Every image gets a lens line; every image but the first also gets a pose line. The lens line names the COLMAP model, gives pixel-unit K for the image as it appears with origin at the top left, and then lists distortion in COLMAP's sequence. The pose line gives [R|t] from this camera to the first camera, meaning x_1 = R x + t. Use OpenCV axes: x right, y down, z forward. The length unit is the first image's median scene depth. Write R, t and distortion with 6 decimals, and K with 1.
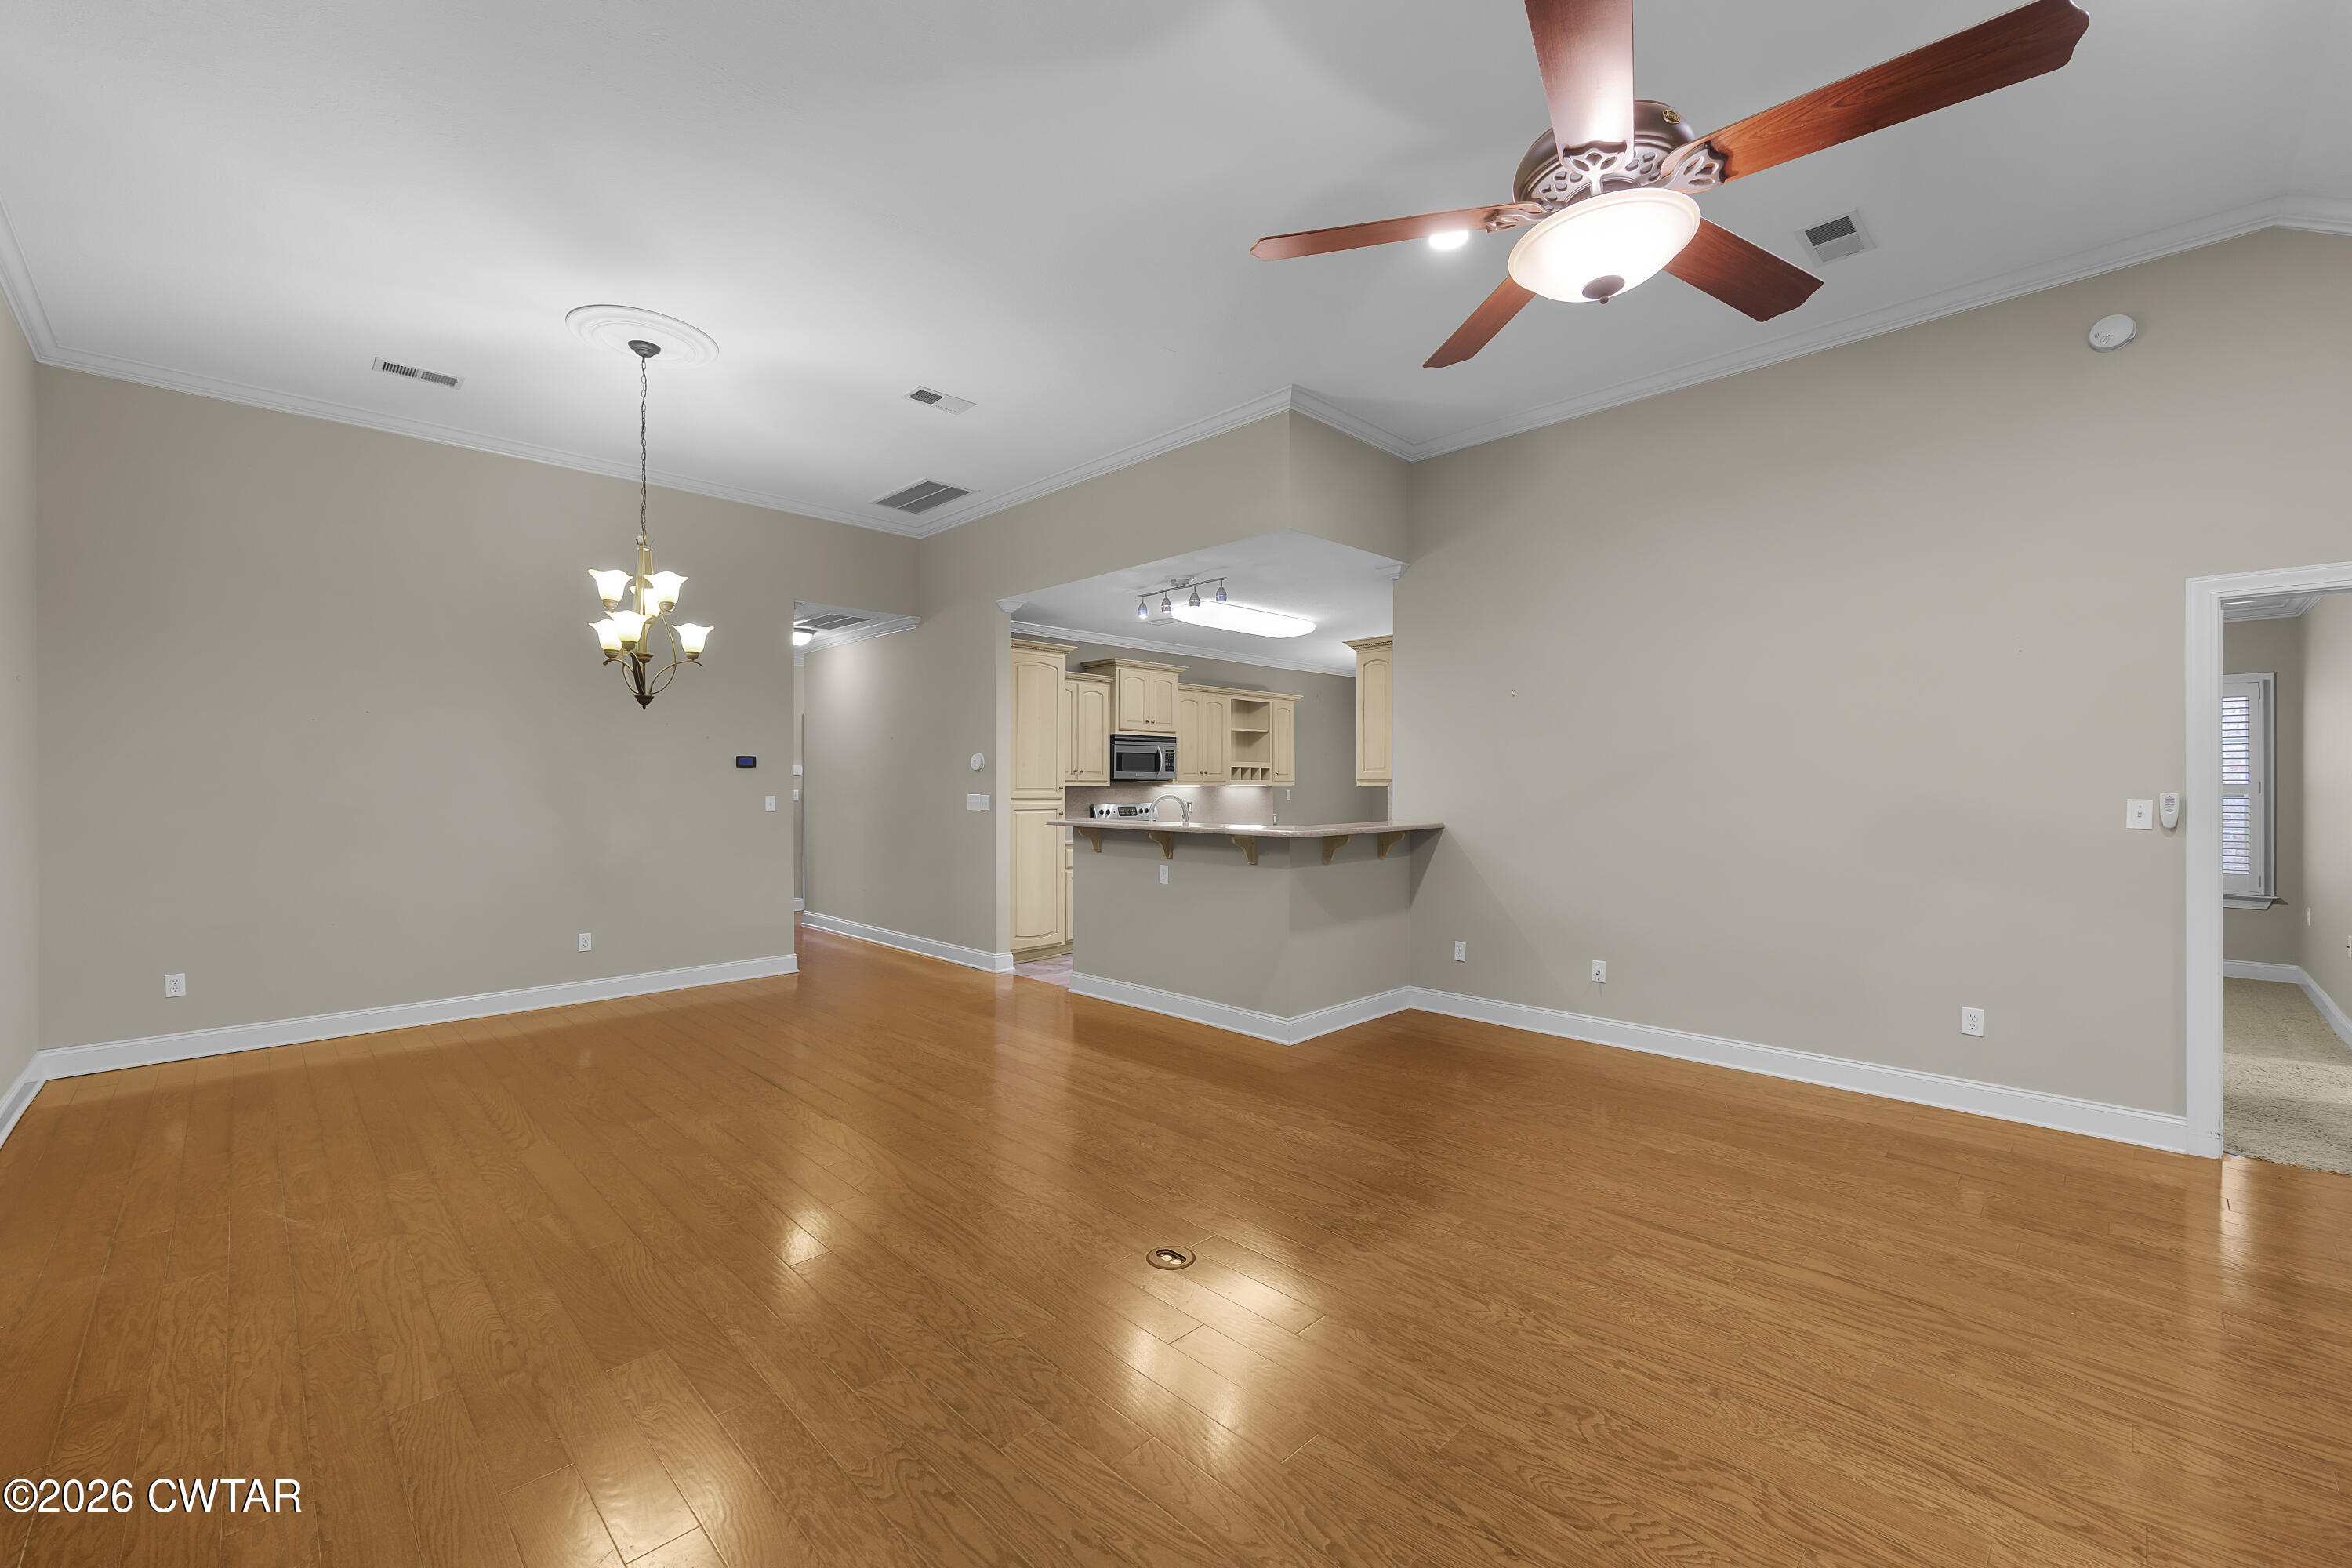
lens RADIAL K [[948.3, 0, 1181.0], [0, 948.3, 783.4], [0, 0, 1]] dist [-0.003480, 0.002185]
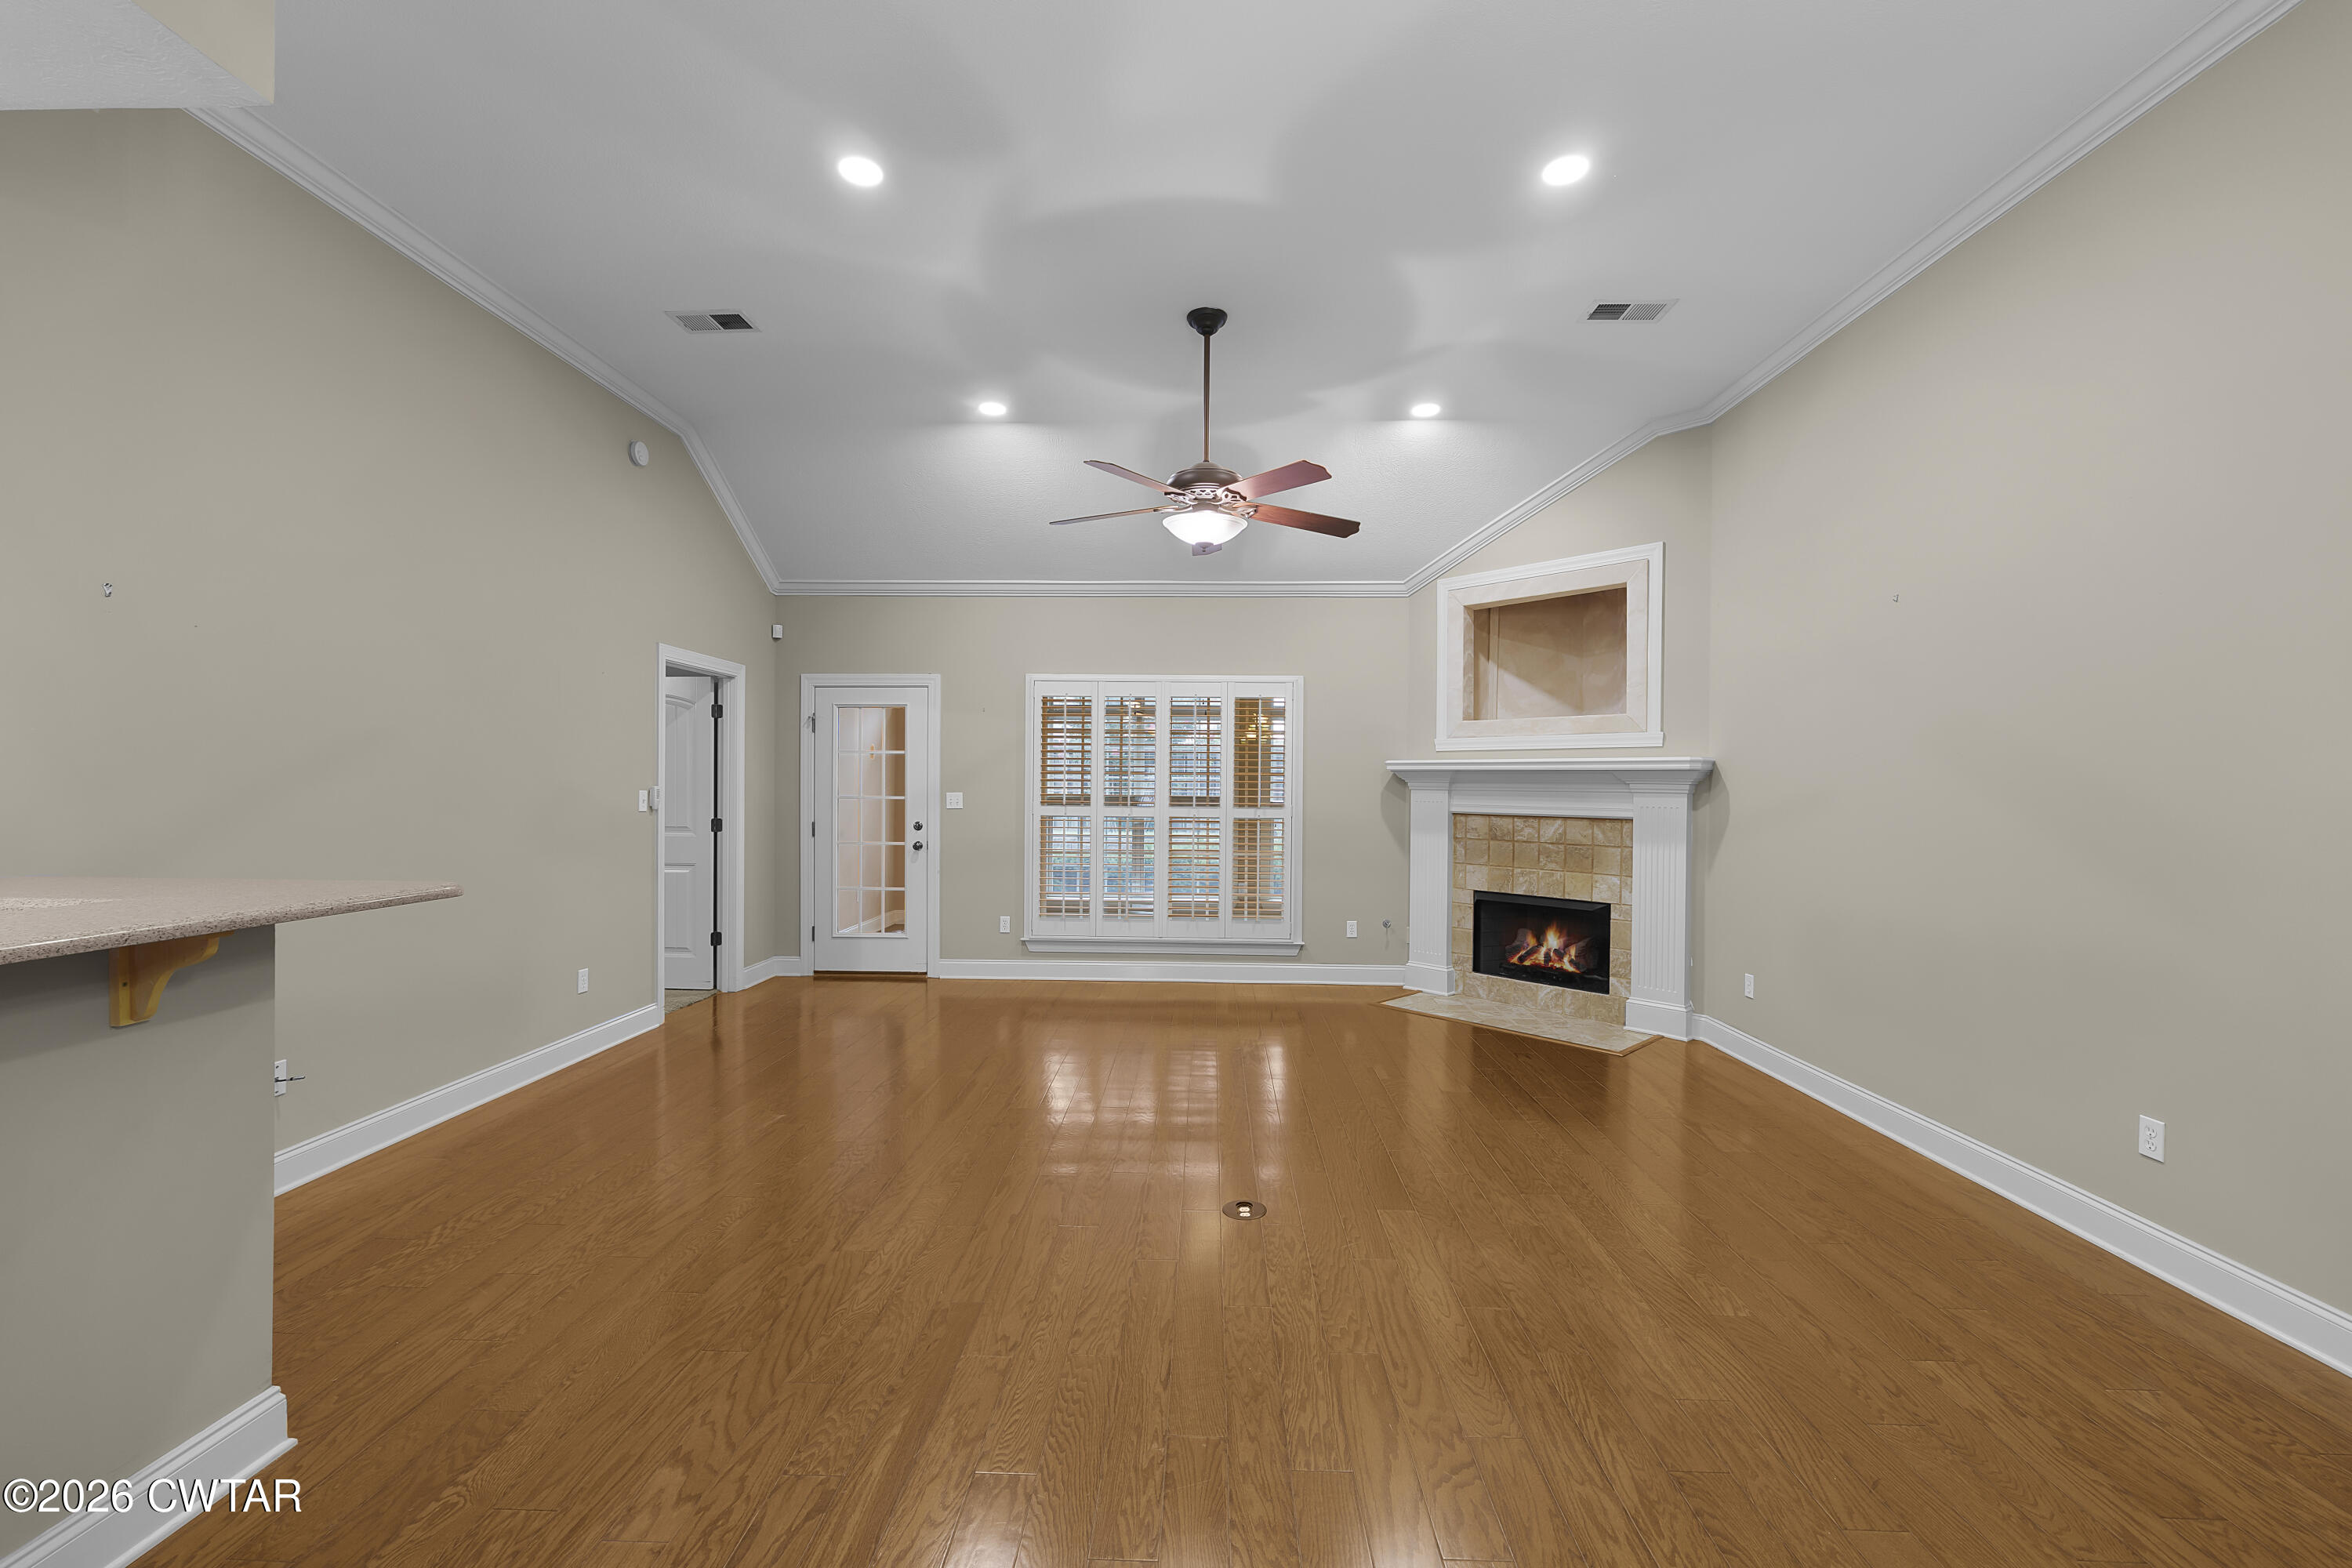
lens RADIAL K [[948.3, 0, 1181.3], [0, 948.3, 791.2], [0, 0, 1]] dist [-0.003480, 0.002185]
pose [[-0.689463, -0.009921, 0.724253, -0.520730], [-0.007374, 0.999951, 0.006677, 0.001919], [-0.724284, -0.000737, -0.689502, 1.248013]]
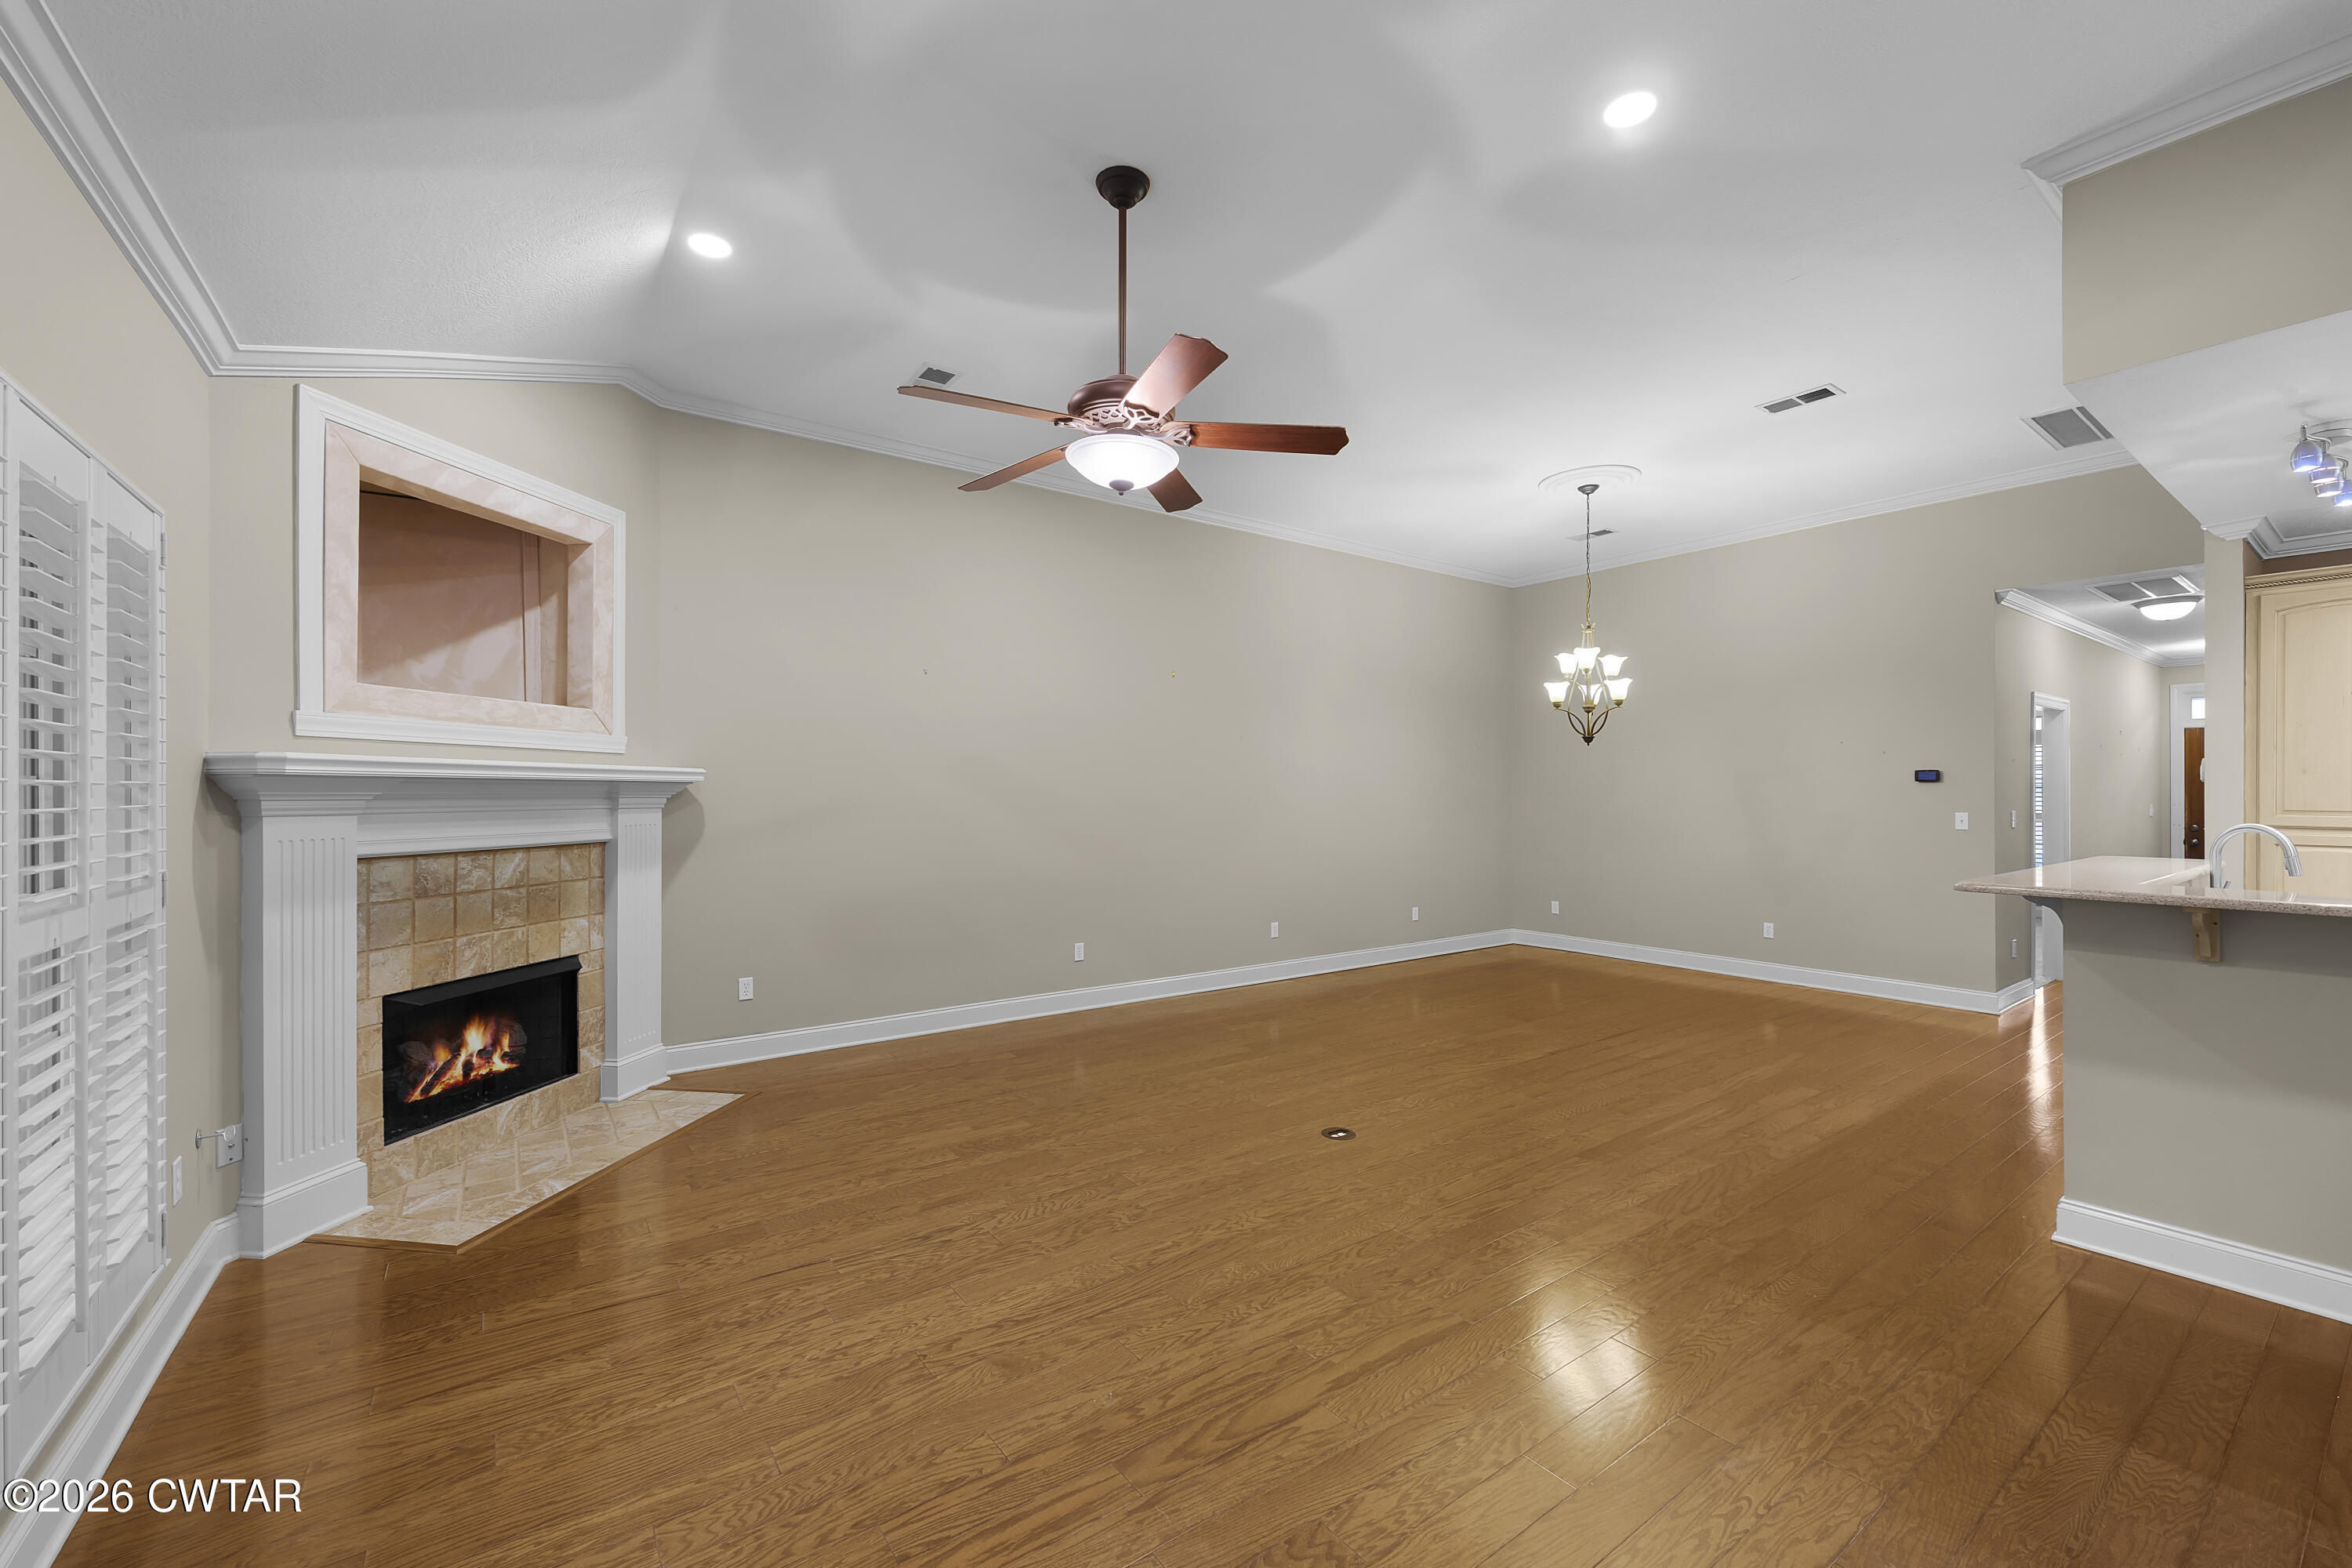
lens RADIAL K [[948.3, 0, 1181.5], [0, 948.3, 786.4], [0, 0, 1]] dist [-0.003480, 0.002185]
pose [[-0.149225, -0.002293, -0.988801, 0.991588], [-0.000710, 0.999997, -0.002212, -0.015712], [0.988803, 0.000372, -0.149226, 0.670507]]
